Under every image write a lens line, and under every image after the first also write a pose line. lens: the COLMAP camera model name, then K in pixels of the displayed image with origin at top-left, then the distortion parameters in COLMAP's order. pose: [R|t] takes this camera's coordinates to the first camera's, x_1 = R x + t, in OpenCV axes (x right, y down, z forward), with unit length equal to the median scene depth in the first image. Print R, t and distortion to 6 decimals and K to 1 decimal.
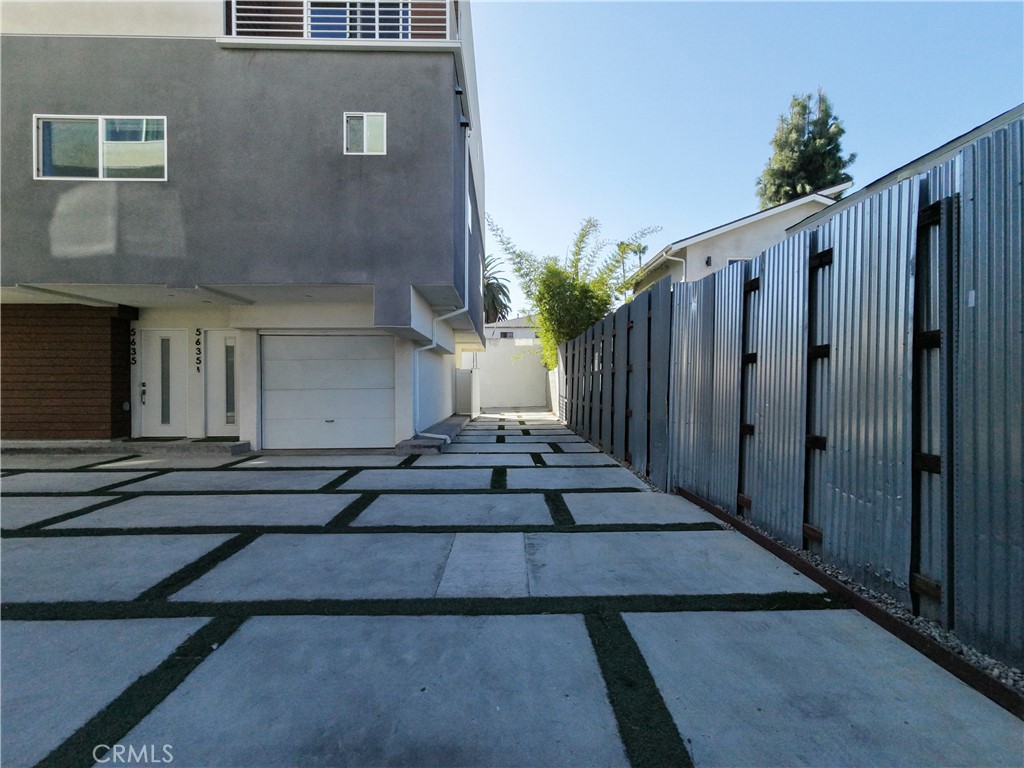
lens RADIAL K [[488.8, 0, 512.8], [0, 488.8, 384.5], [0, 0, 1]] dist [-0.001181, 0.003350]
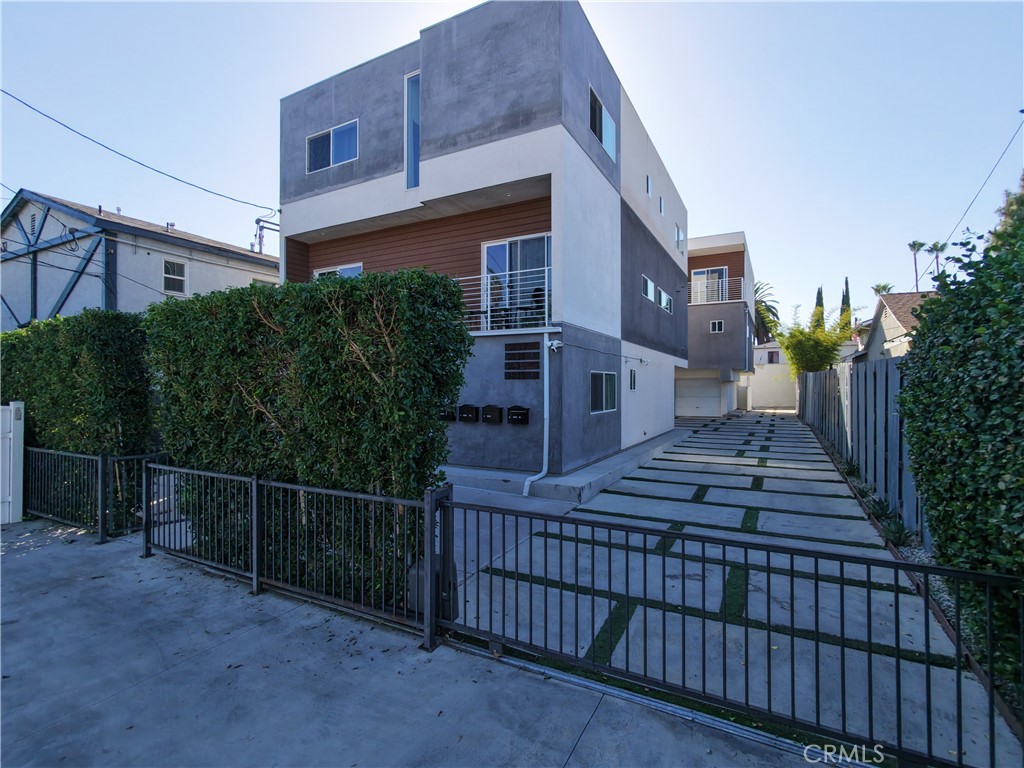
lens RADIAL K [[488.8, 0, 514.5], [0, 488.8, 383.2], [0, 0, 1]] dist [-0.001181, 0.003350]
pose [[0.871055, -0.000121, -0.491185, 0.140587], [-0.003243, 0.999977, -0.005997, -0.058509], [0.491174, 0.006817, 0.871035, -2.410216]]
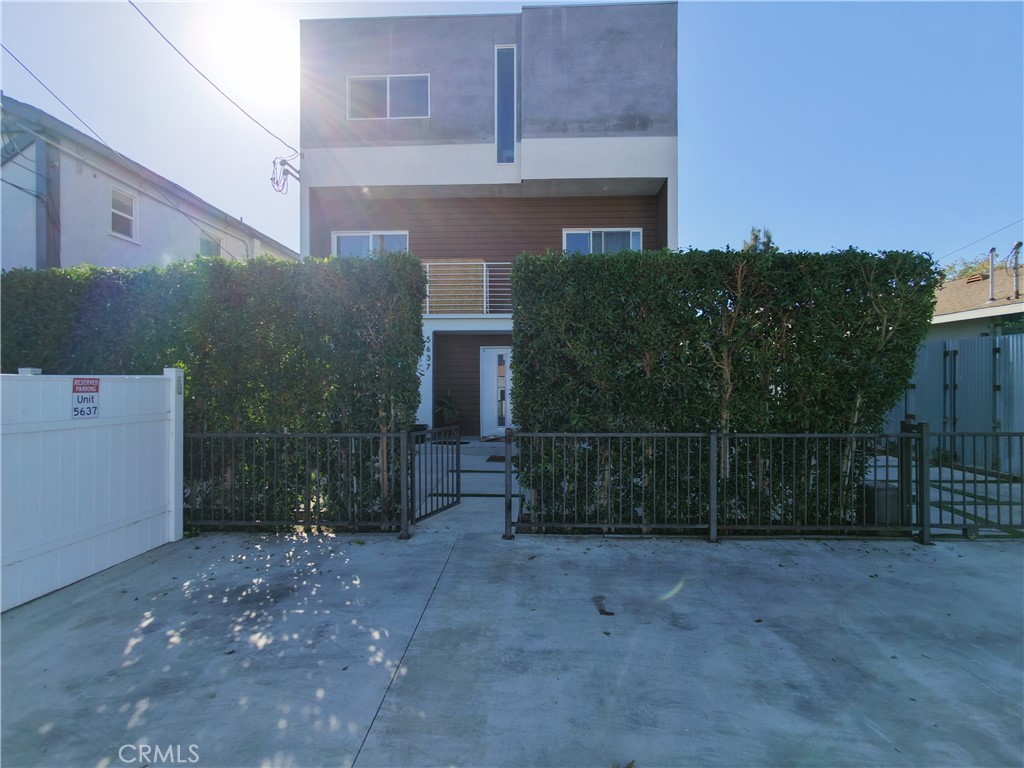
lens RADIAL K [[488.8, 0, 513.0], [0, 488.8, 383.0], [0, 0, 1]] dist [-0.001181, 0.003350]
pose [[0.998378, 0.002524, -0.056878, -0.681197], [-0.002854, 0.999980, -0.005719, -0.001194], [0.056862, 0.005872, 0.998365, -2.695372]]
